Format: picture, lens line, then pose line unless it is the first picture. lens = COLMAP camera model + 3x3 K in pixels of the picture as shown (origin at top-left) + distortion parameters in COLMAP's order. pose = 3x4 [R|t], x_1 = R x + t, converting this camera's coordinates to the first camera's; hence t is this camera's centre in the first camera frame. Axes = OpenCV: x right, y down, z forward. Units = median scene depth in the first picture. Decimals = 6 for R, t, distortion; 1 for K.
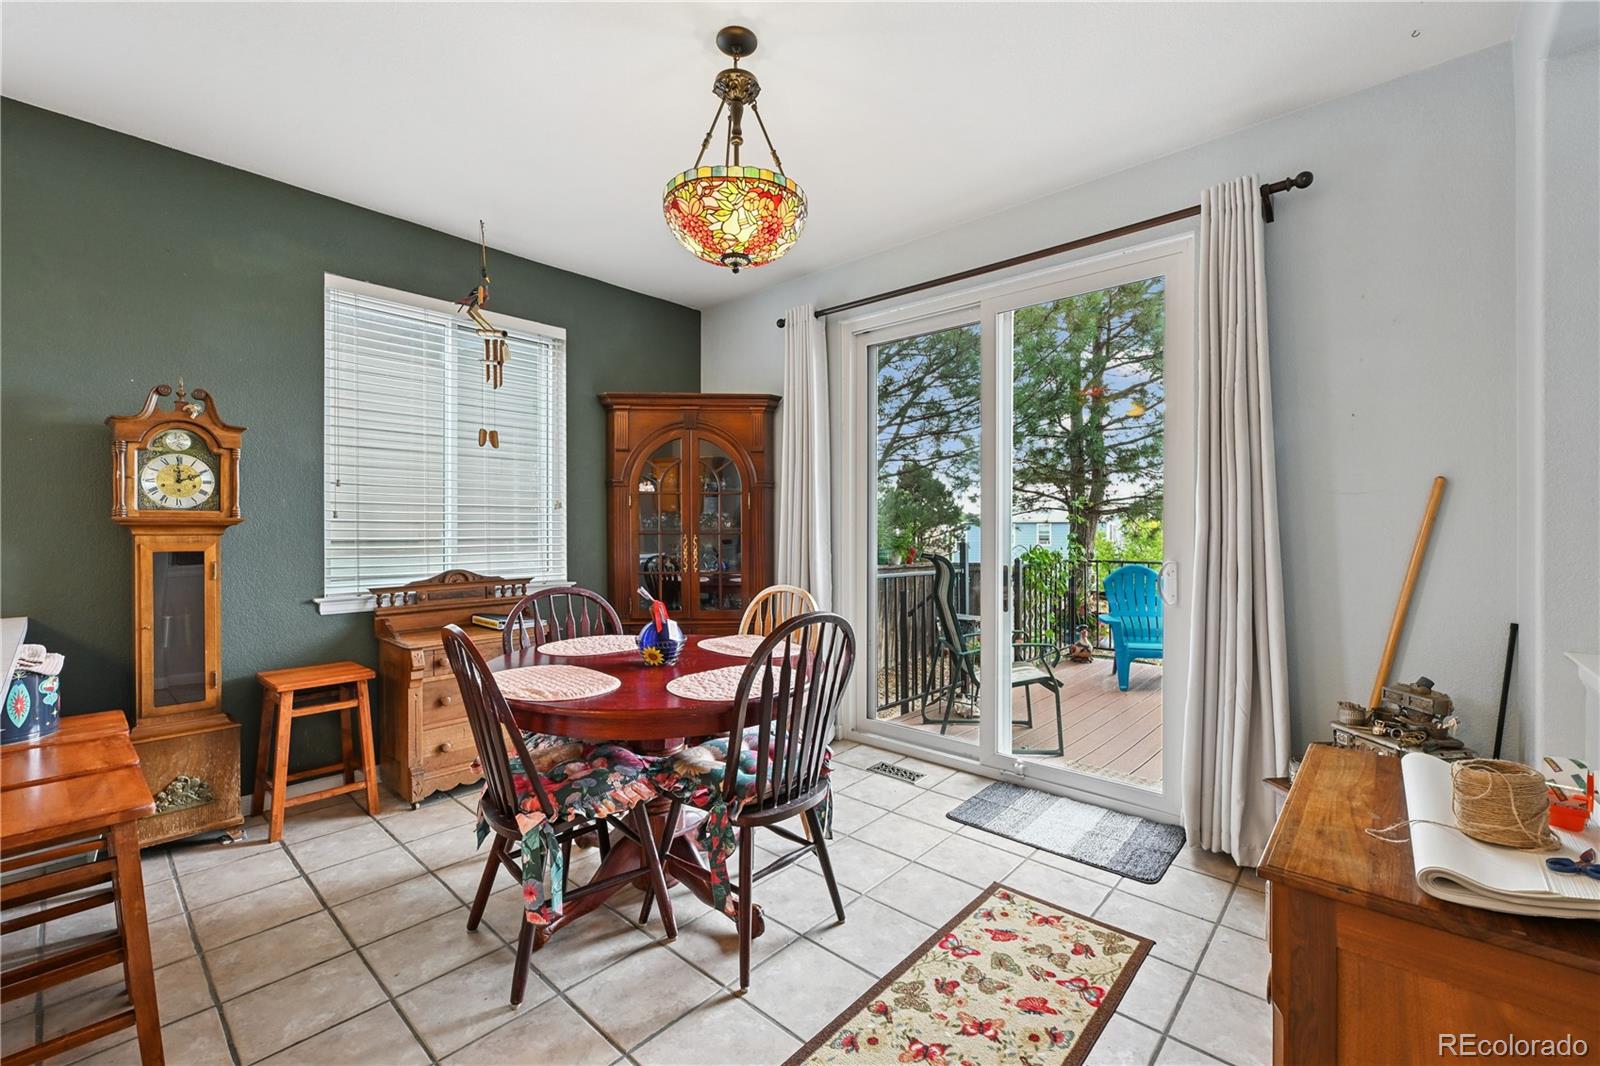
lens RADIAL K [[667.3, 0, 803.2], [0, 667.3, 537.1], [0, 0, 1]] dist [0.001360, 0.000143]
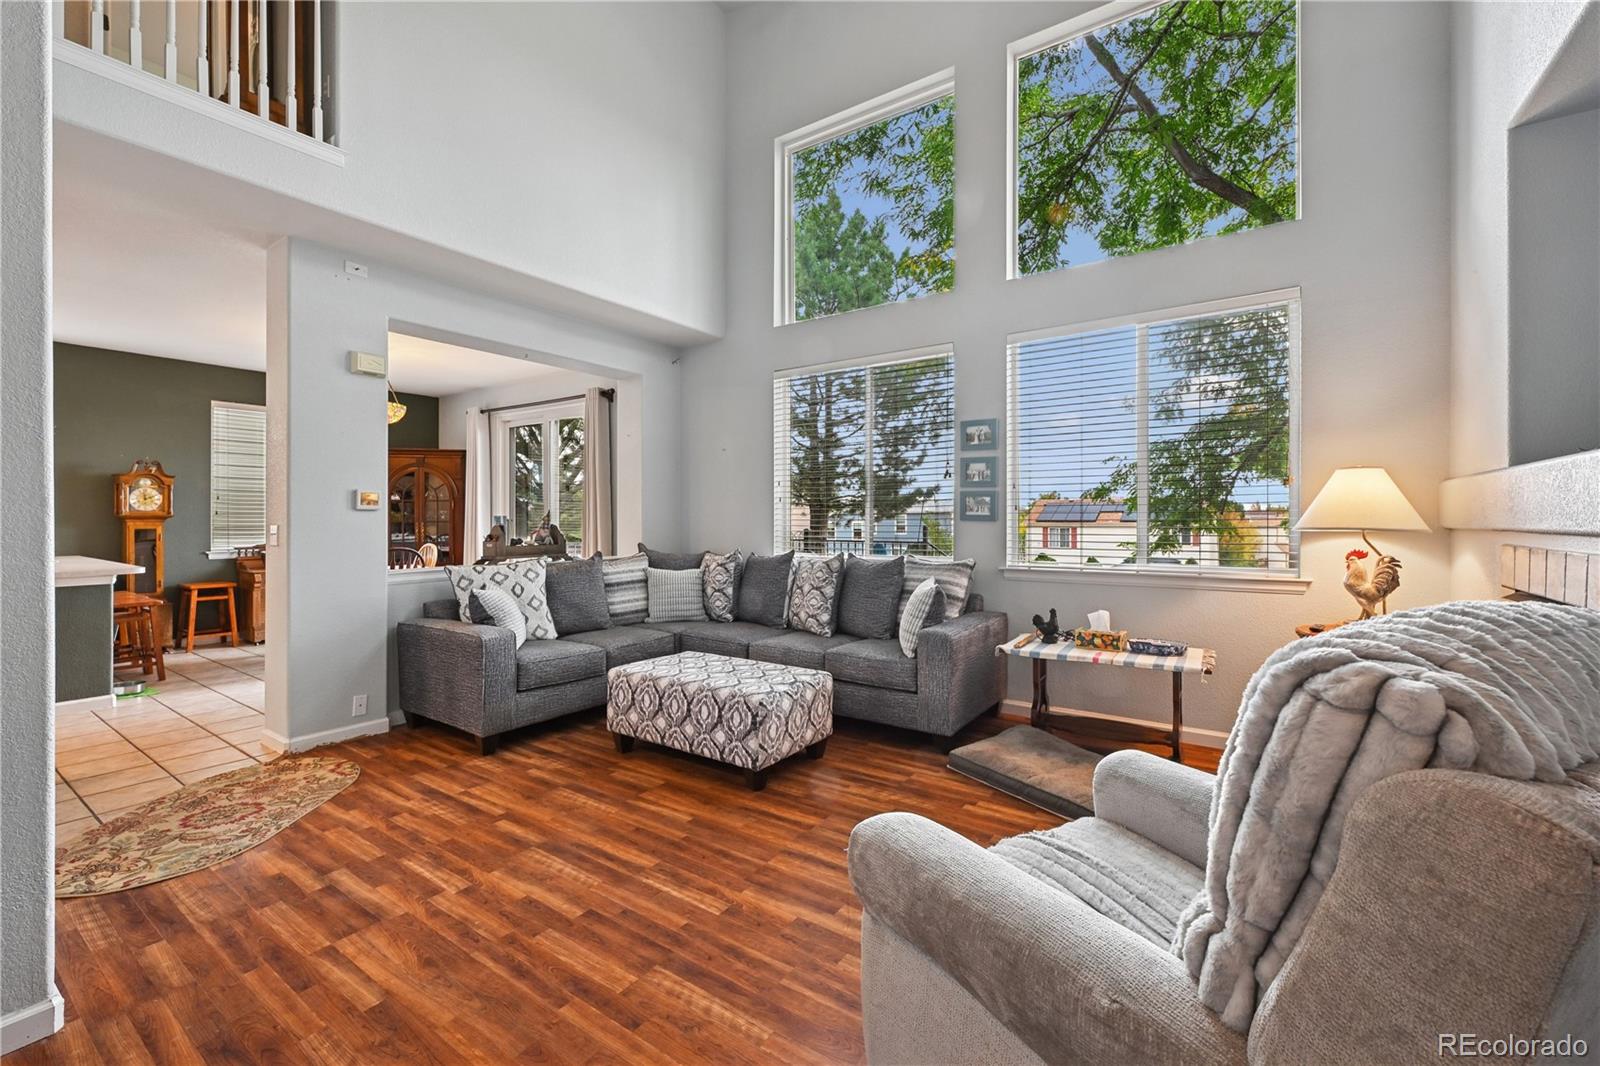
lens RADIAL K [[665.8, 0, 800.5], [0, 665.8, 526.4], [0, 0, 1]] dist [0.001657, -0.000153]
pose [[0.992336, -0.002254, 0.123547, 1.016736], [0.002713, 0.999990, -0.003545, 0.025809], [-0.123538, 0.003853, 0.992332, -1.538916]]
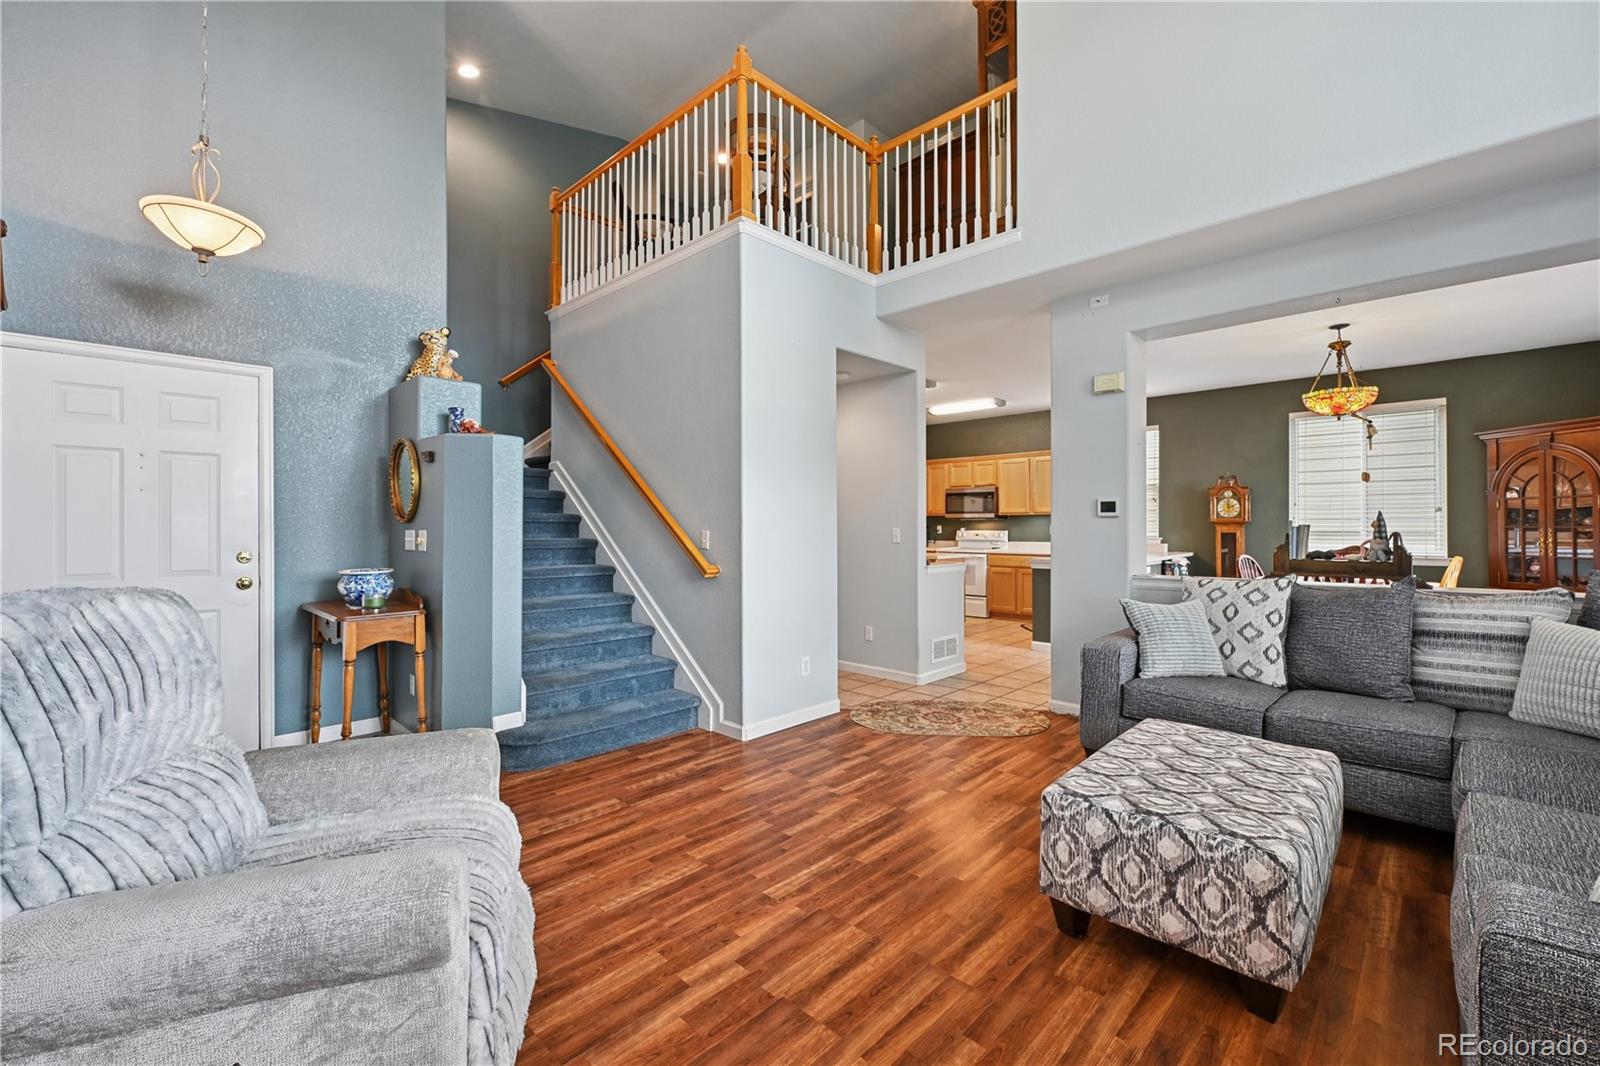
lens RADIAL K [[665.8, 0, 800.5], [0, 665.8, 526.4], [0, 0, 1]] dist [0.001657, -0.000153]
pose [[-0.040275, 0.001236, -0.999188, 1.864514], [-0.012147, 0.999925, 0.001726, 0.011601], [0.999115, 0.012207, -0.040257, -0.667329]]
